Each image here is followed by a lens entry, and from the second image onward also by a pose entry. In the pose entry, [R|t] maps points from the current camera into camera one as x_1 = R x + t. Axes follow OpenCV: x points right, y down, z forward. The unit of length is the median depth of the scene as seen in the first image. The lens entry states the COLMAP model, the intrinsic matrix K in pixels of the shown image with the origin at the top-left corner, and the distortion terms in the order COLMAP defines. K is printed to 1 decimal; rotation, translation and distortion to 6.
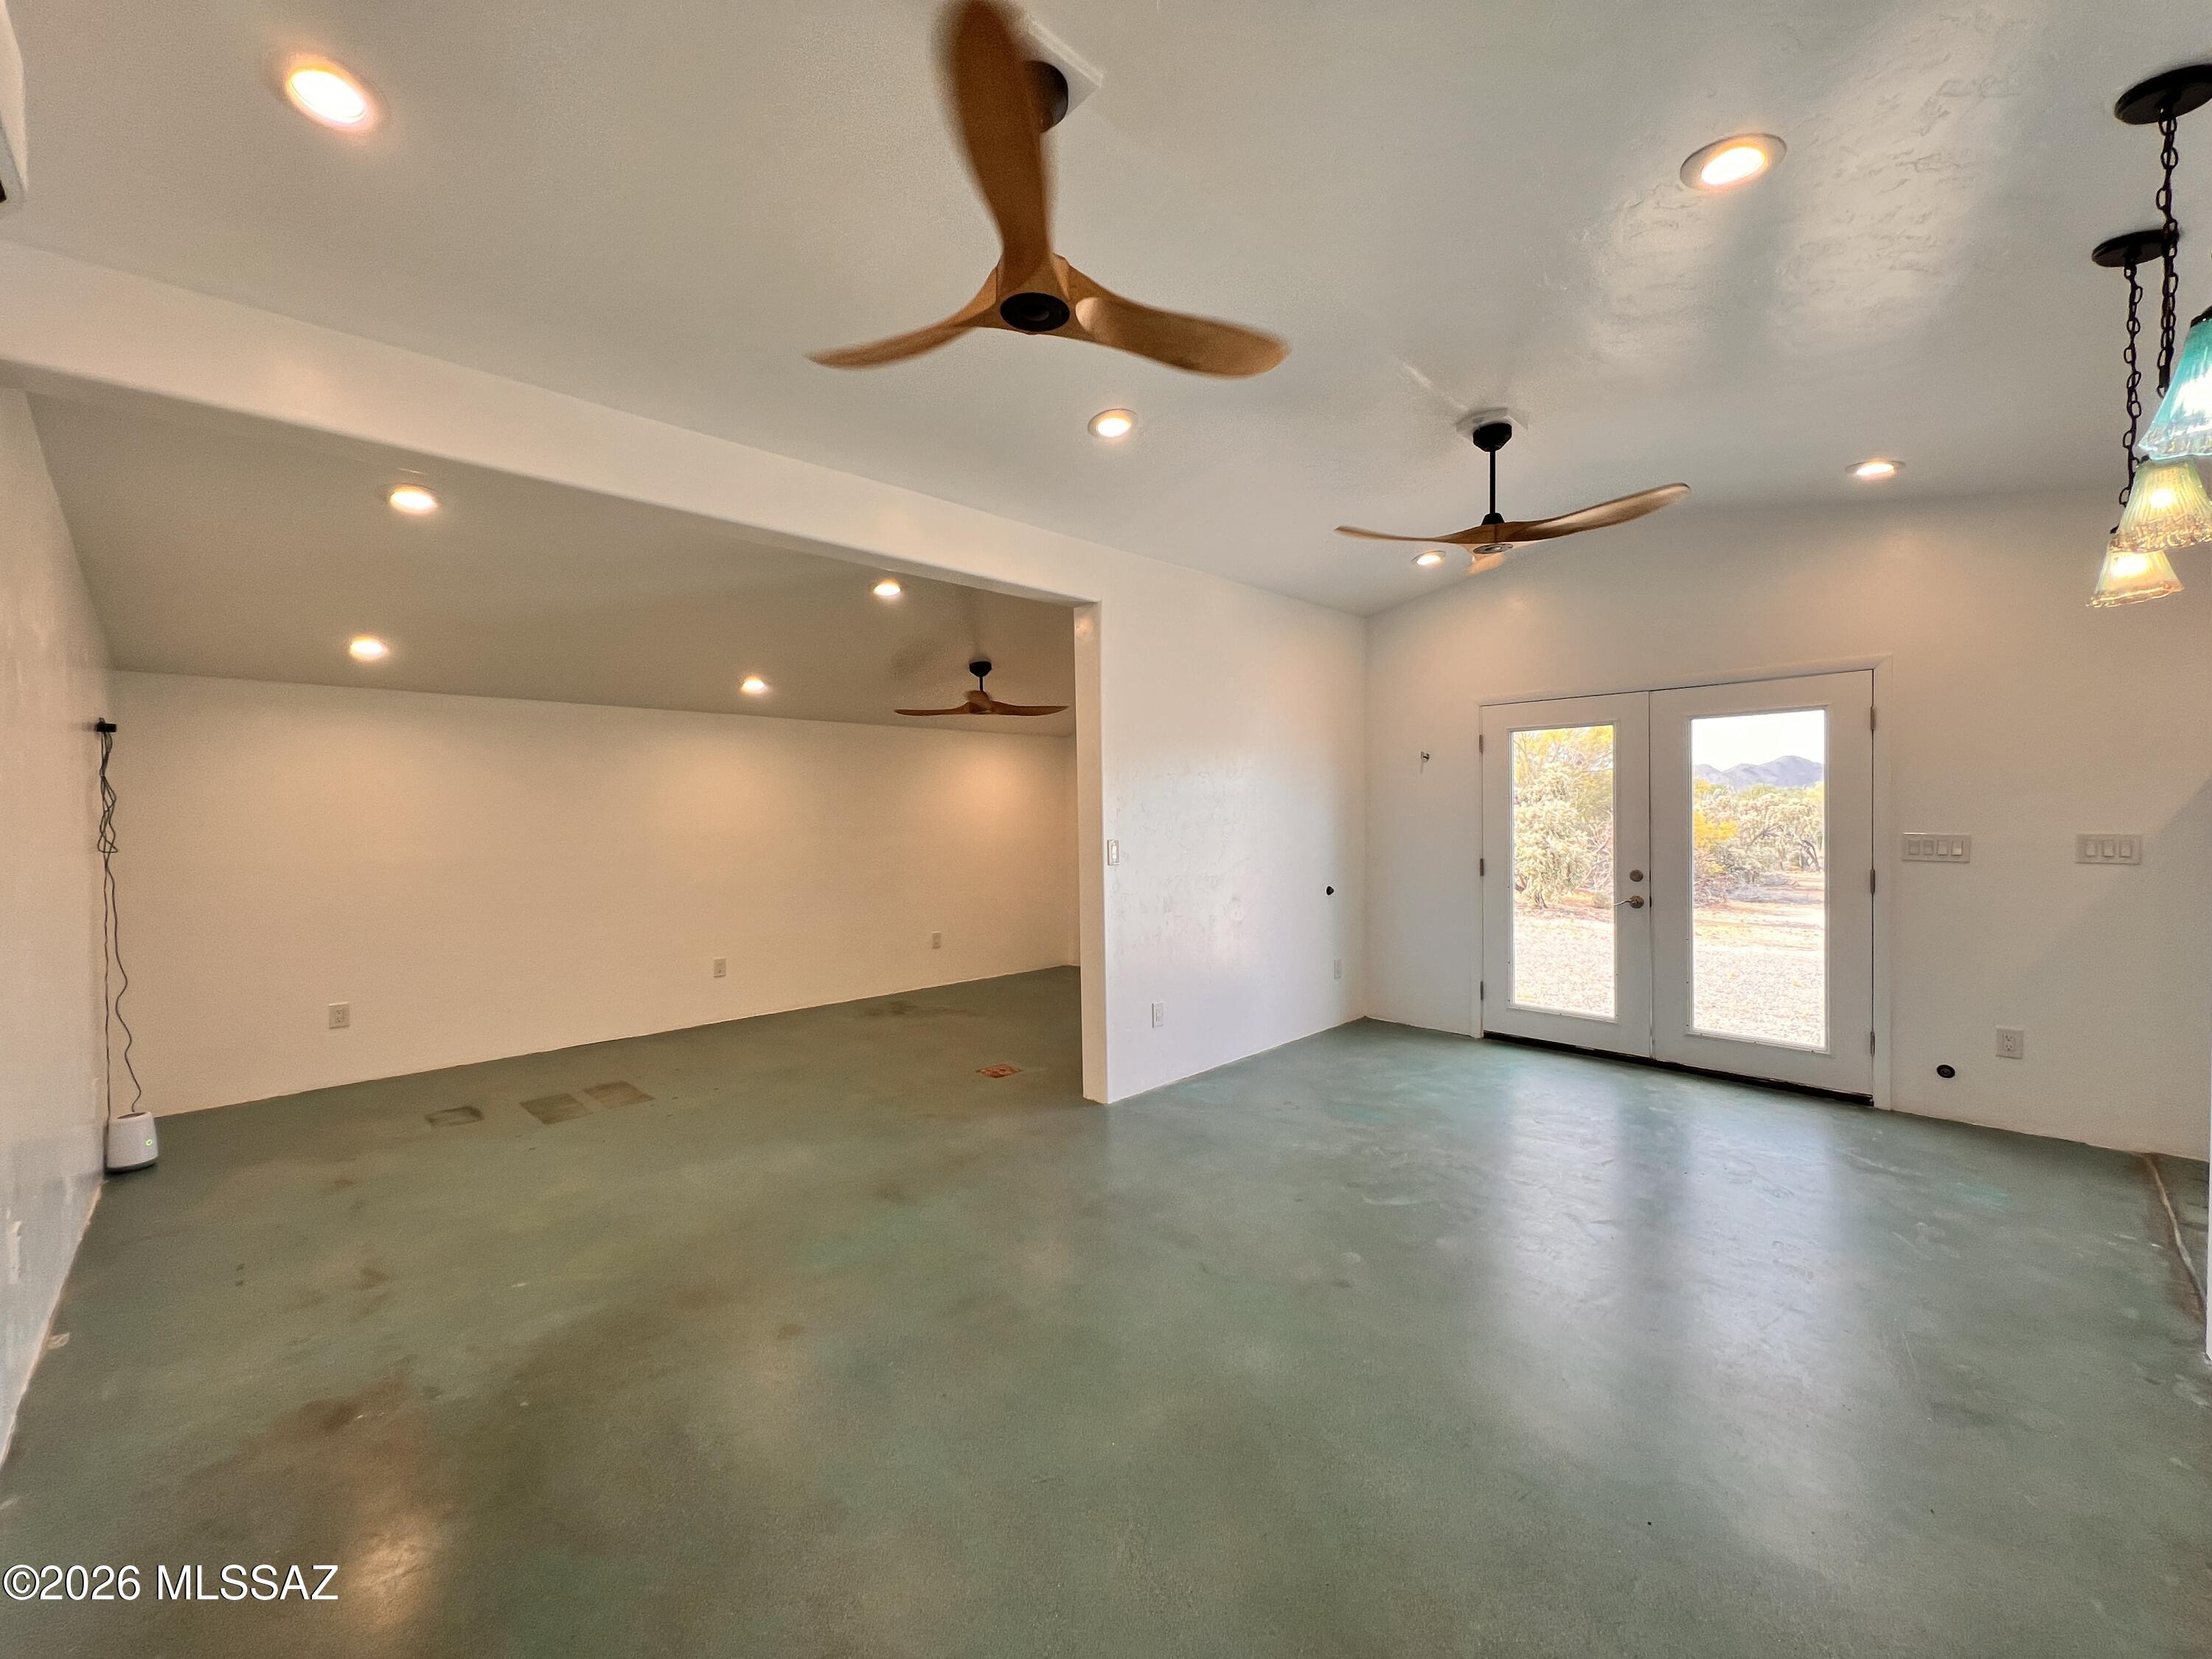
lens RADIAL K [[884.3, 0, 1101.7], [0, 884.3, 824.8], [0, 0, 1]] dist [-0.002281, 0.000440]
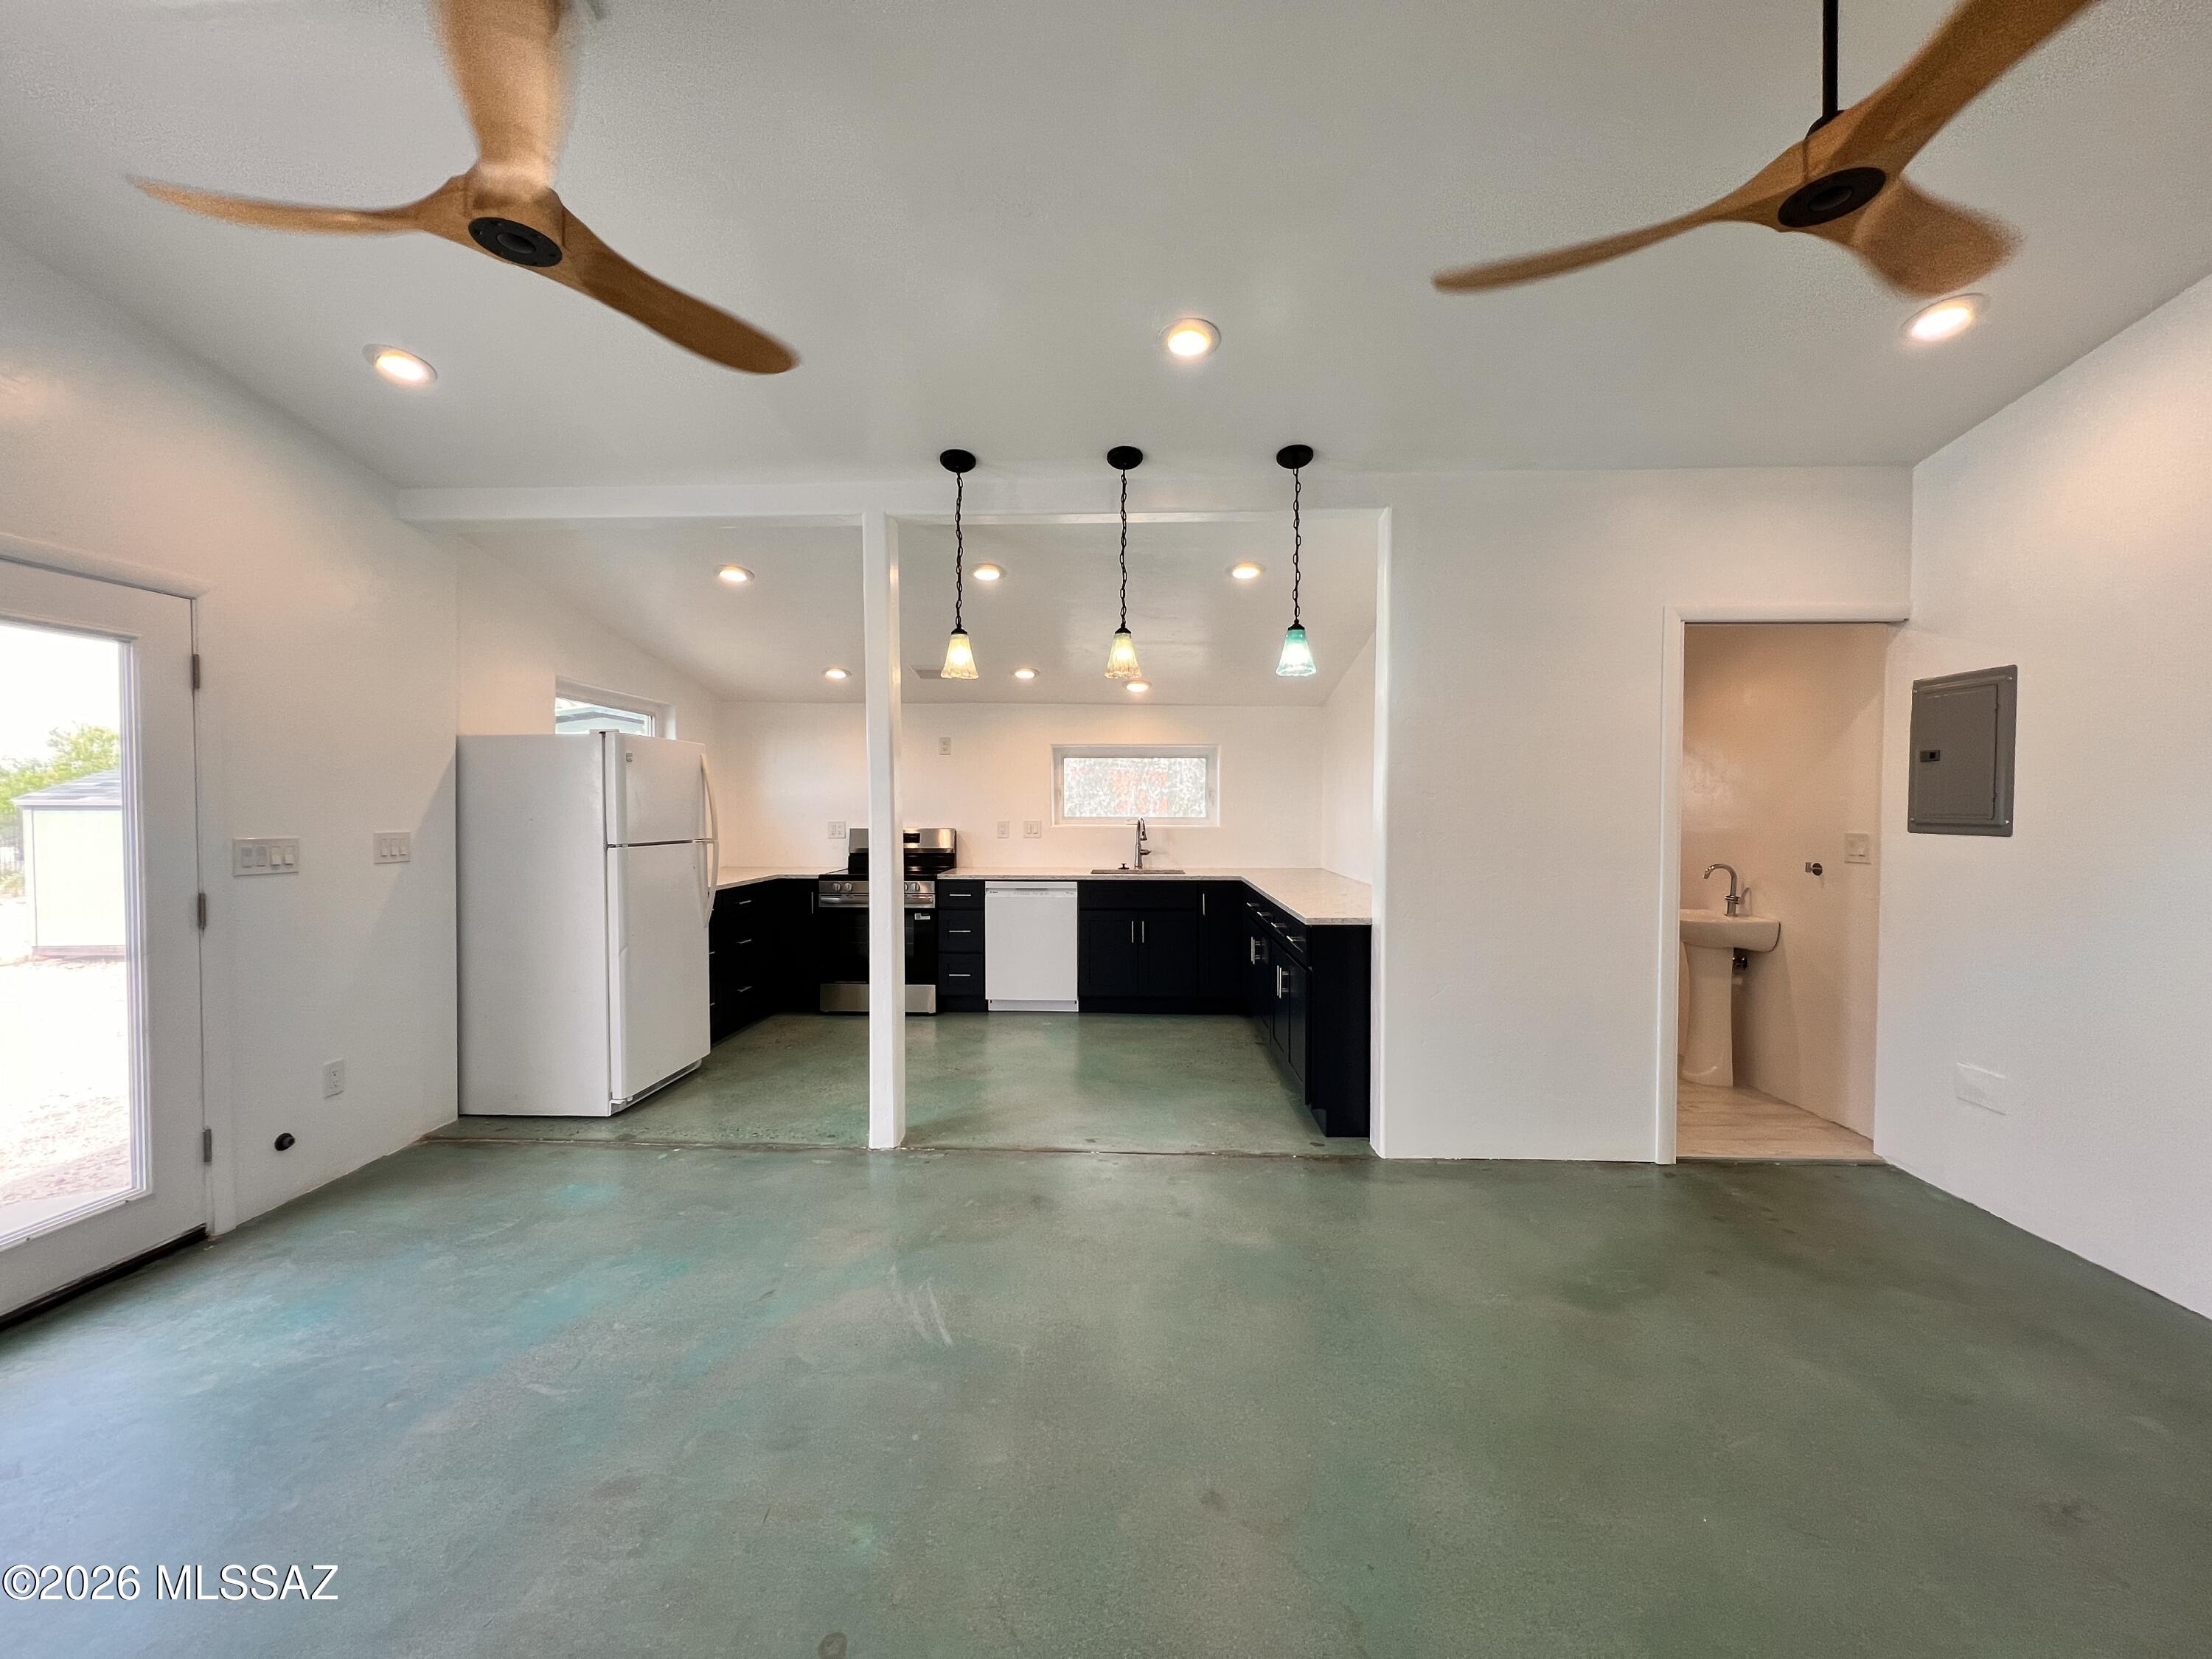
lens RADIAL K [[884.3, 0, 1096.9], [0, 884.3, 826.8], [0, 0, 1]] dist [-0.002281, 0.000440]
pose [[-0.683456, -0.007512, 0.729953, -0.092560], [0.014475, 0.999611, 0.023841, -0.006653], [-0.729848, 0.026861, -0.683081, 0.900923]]
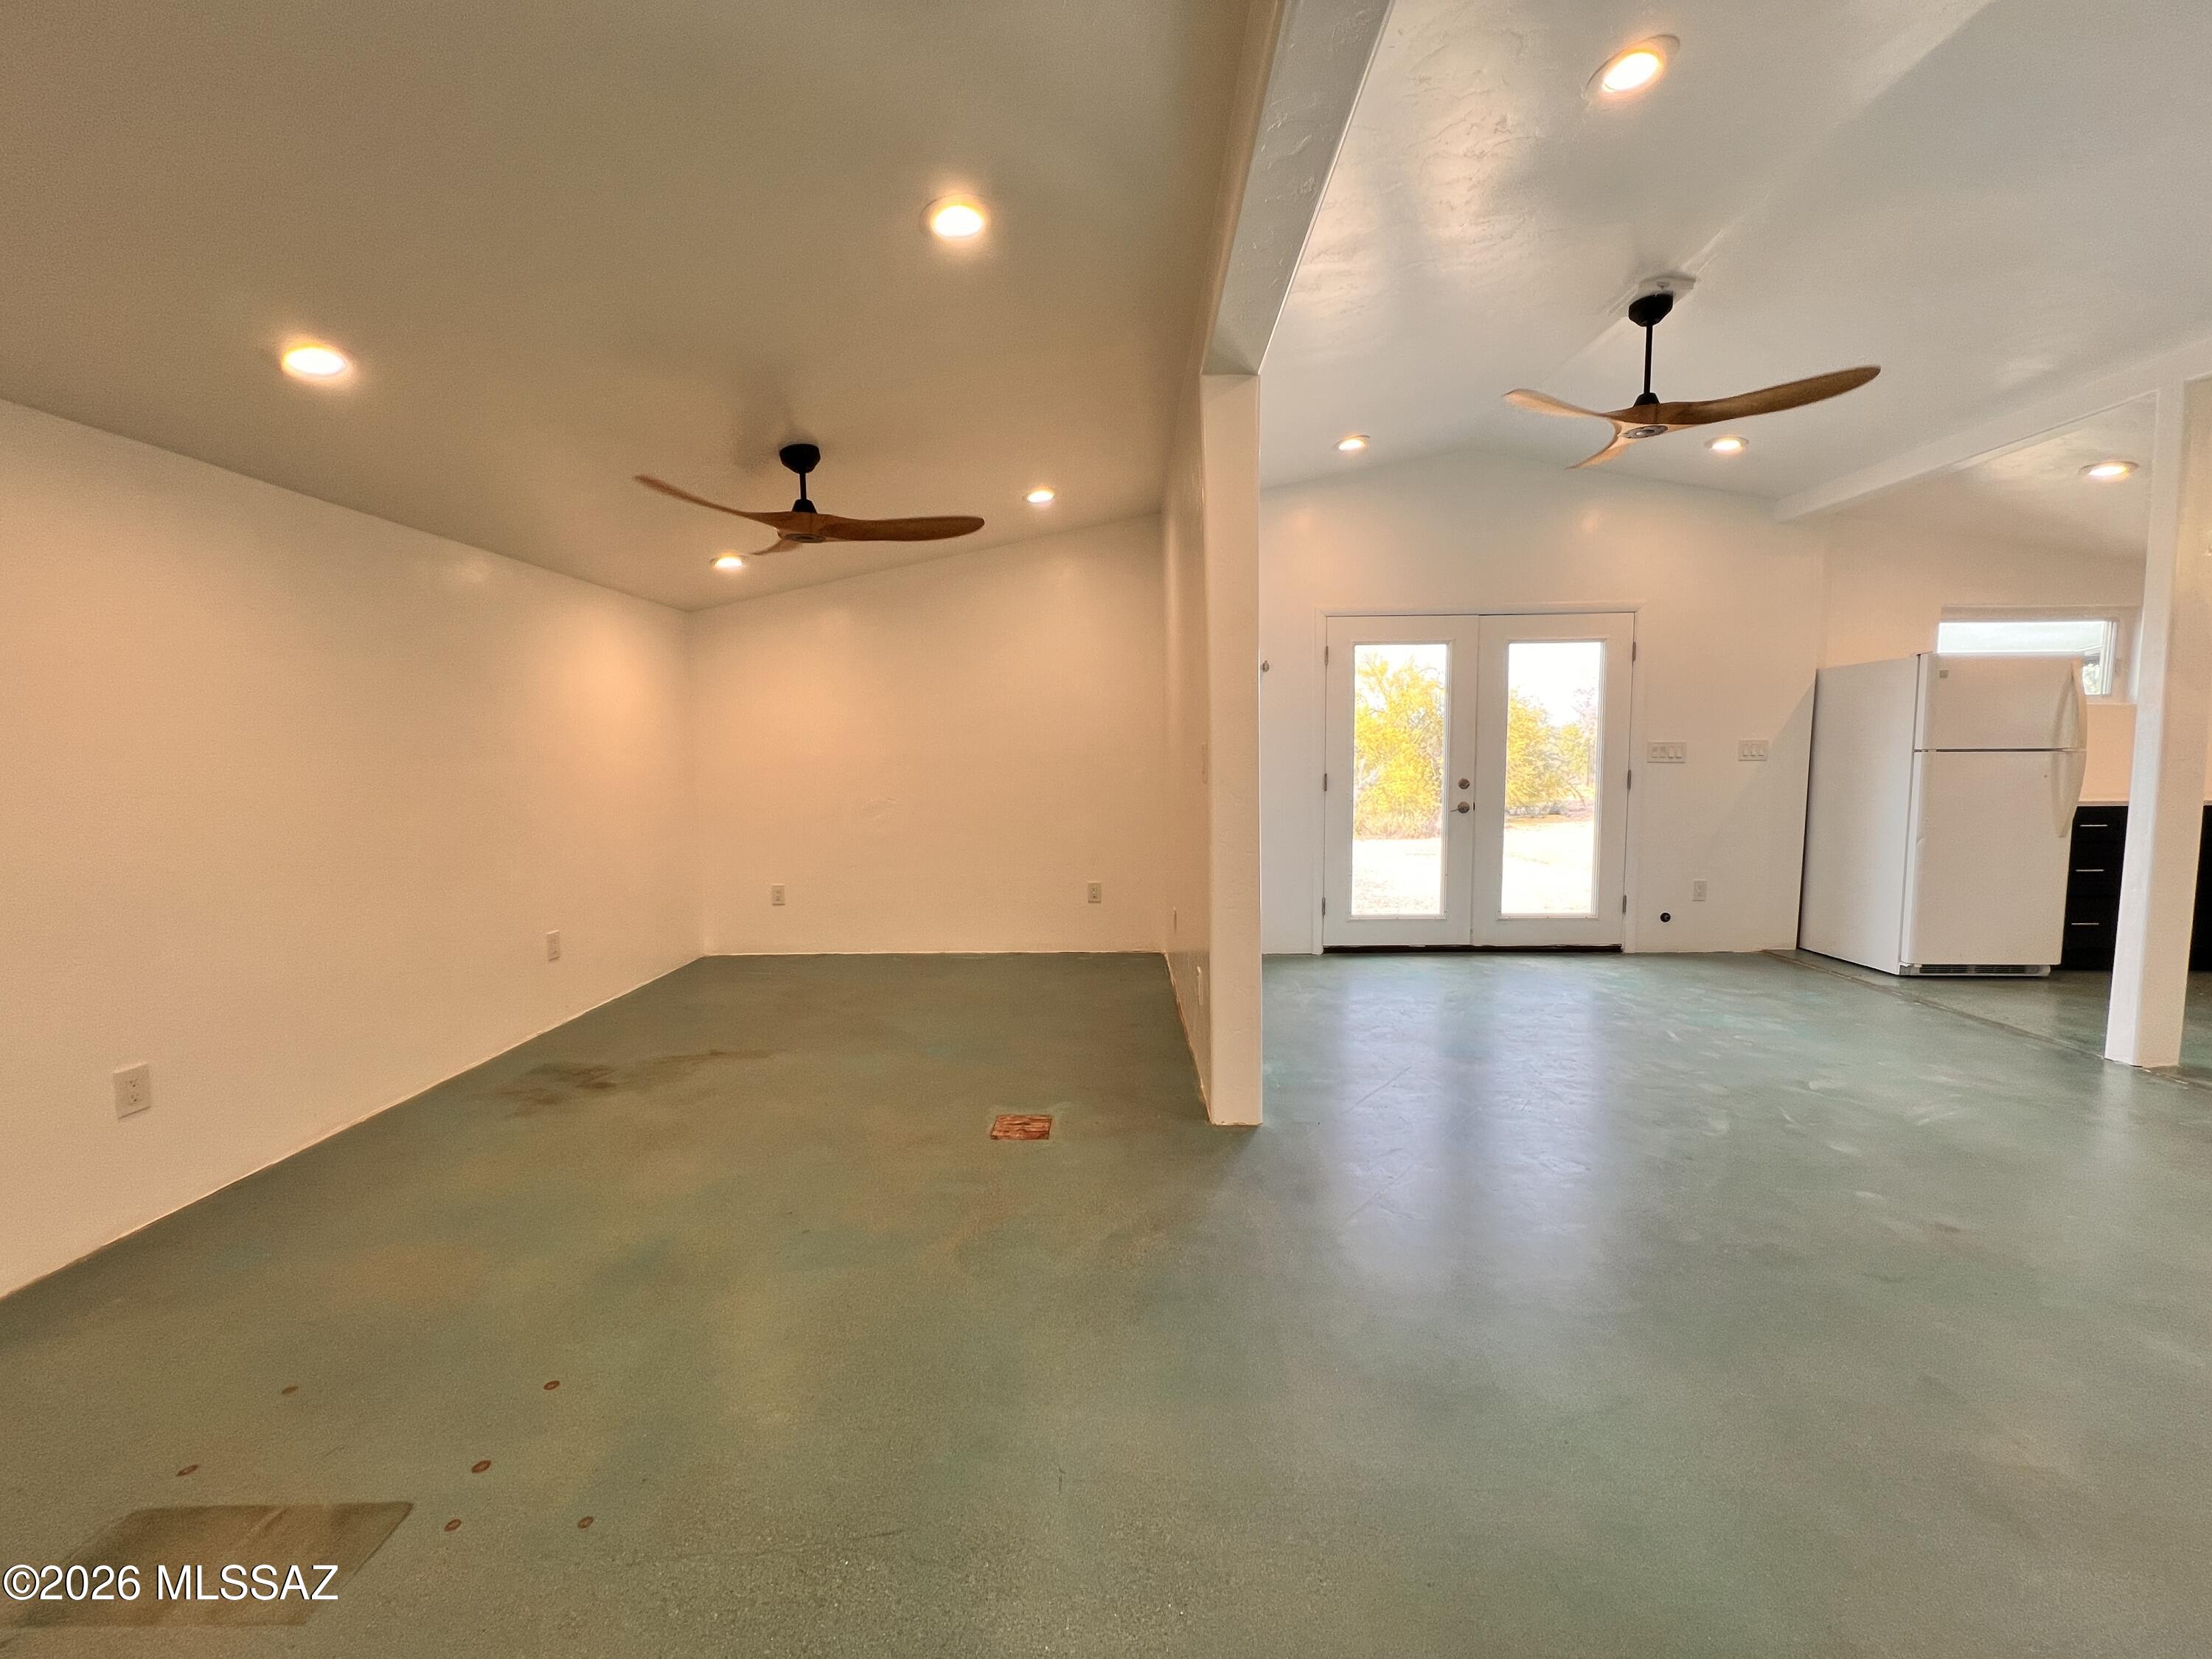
lens RADIAL K [[884.3, 0, 1102.3], [0, 884.3, 827.5], [0, 0, 1]] dist [-0.002281, 0.000440]
pose [[0.709541, -0.058134, 0.702262, -0.542978], [0.012112, 0.997450, 0.070332, 0.031853], [-0.704560, -0.041398, 0.708435, 0.588491]]
